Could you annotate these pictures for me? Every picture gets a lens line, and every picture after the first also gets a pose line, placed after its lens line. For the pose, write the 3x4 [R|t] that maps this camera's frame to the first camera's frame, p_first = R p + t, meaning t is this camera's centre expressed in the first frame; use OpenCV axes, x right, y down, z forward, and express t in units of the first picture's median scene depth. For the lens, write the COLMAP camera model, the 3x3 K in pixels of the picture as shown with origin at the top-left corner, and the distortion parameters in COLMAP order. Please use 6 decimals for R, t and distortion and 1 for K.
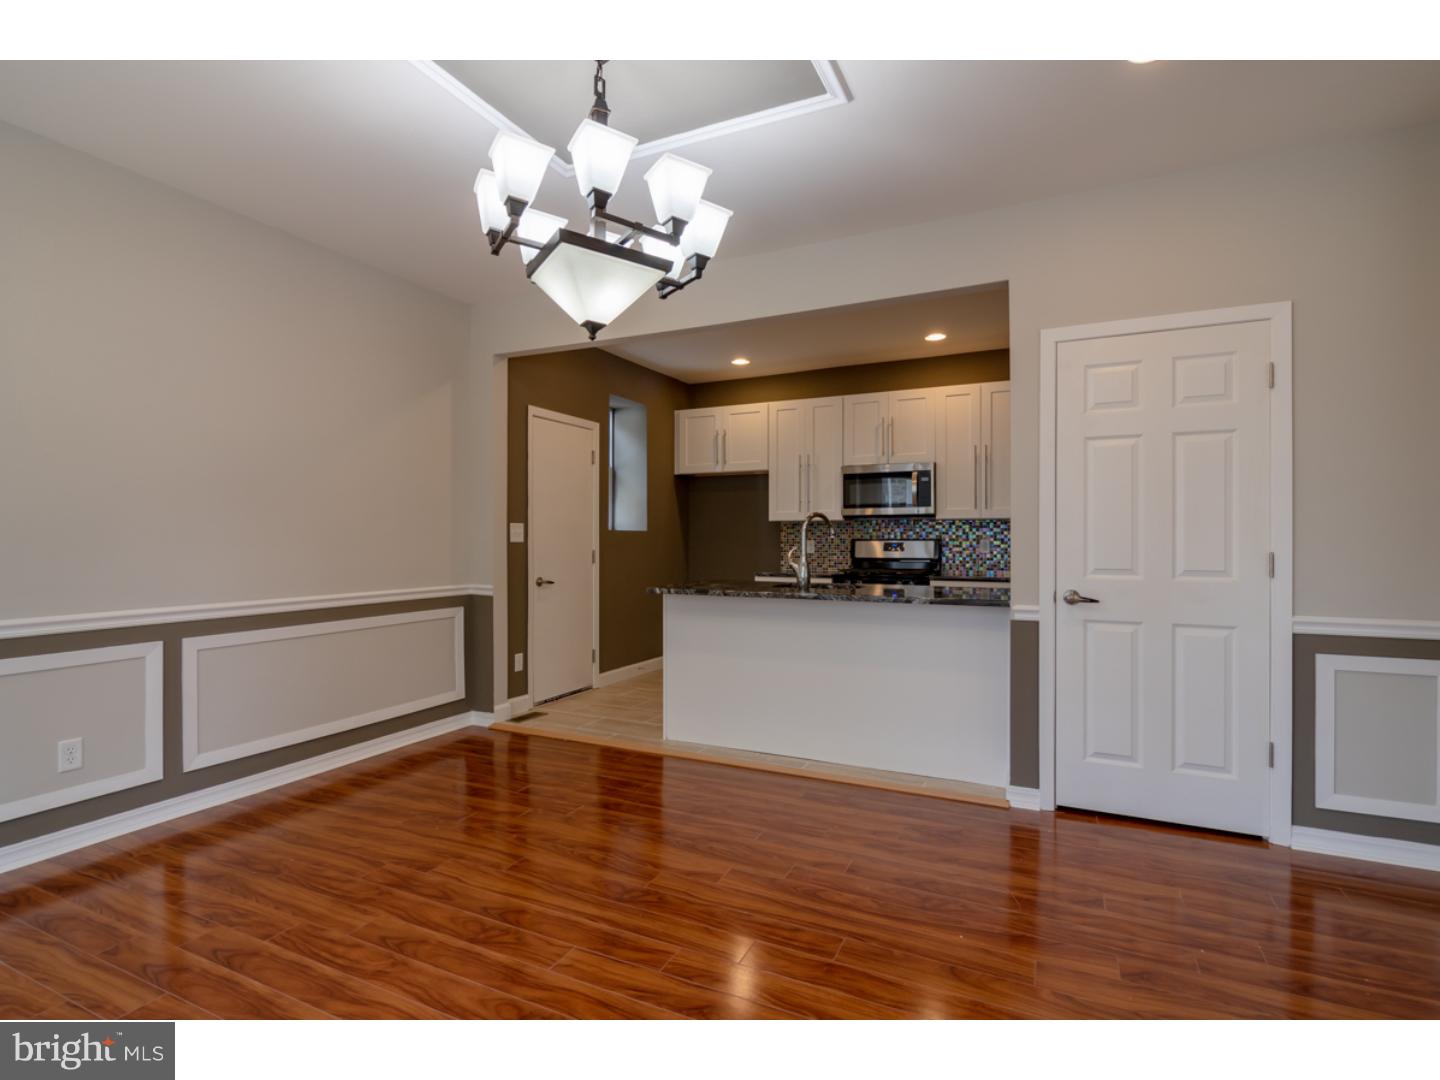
lens RADIAL K [[706.0, 0, 716.1], [0, 706.0, 542.9], [0, 0, 1]] dist [-0.002747, -0.000367]
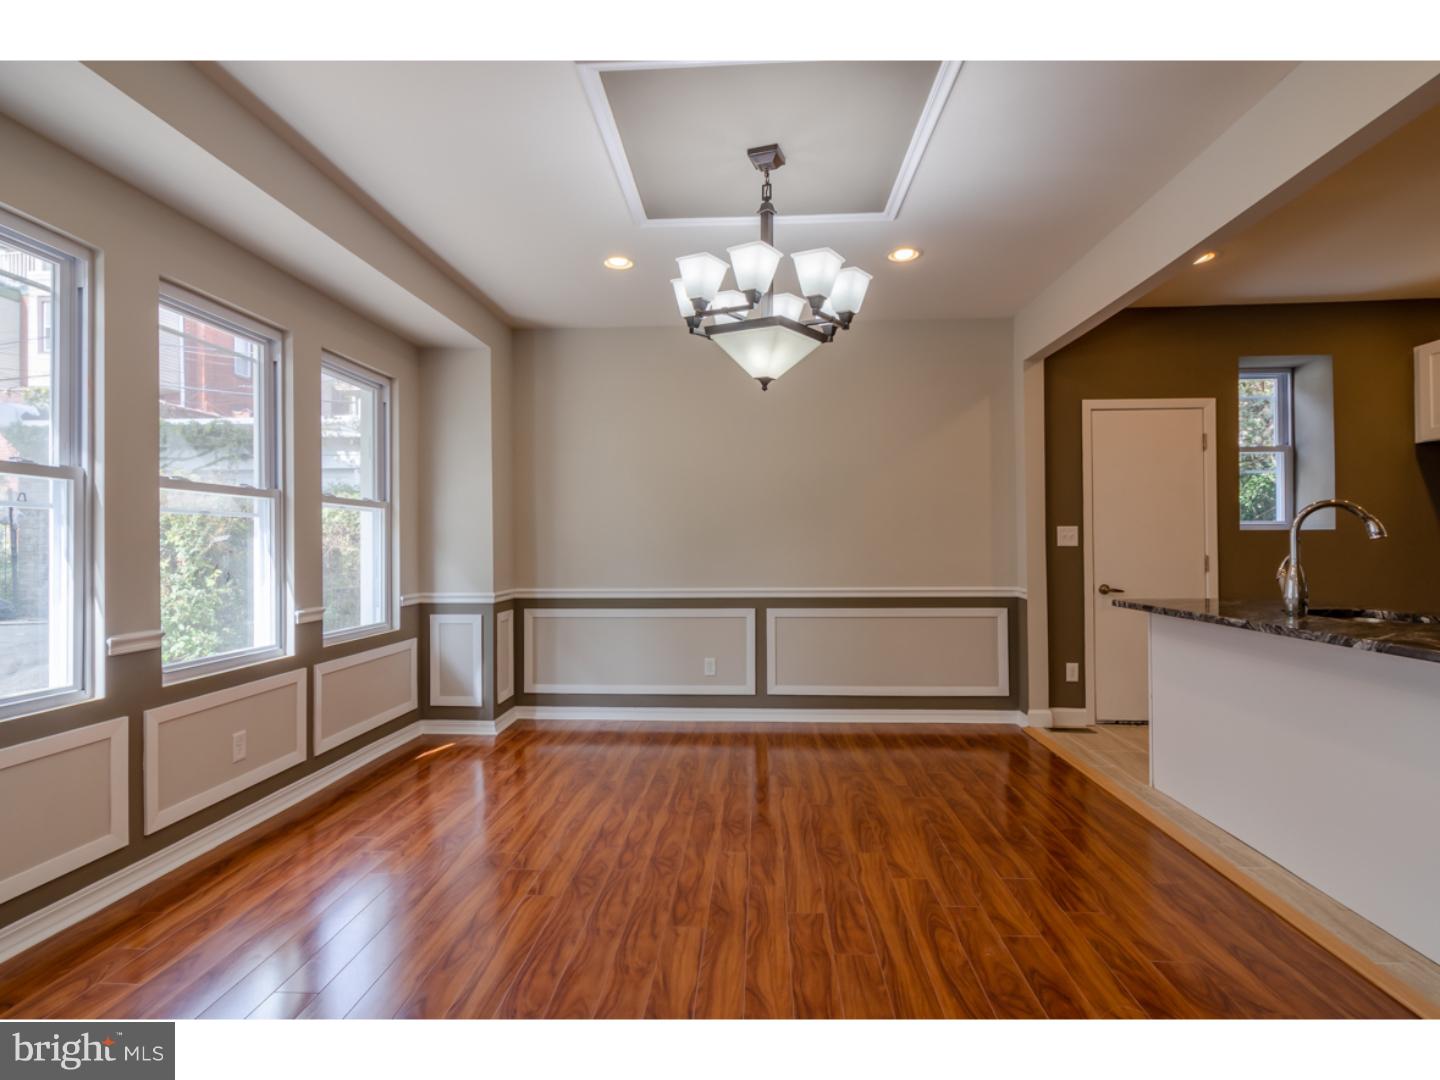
lens RADIAL K [[729.1, 0, 715.5], [0, 729.1, 544.1], [0, 0, 1]] dist [0.000837, -0.000074]
pose [[0.379891, -0.004028, -0.925022, 0.436811], [0.001661, 0.999992, -0.003673, -0.000857], [0.925030, -0.000141, 0.379895, 0.175516]]
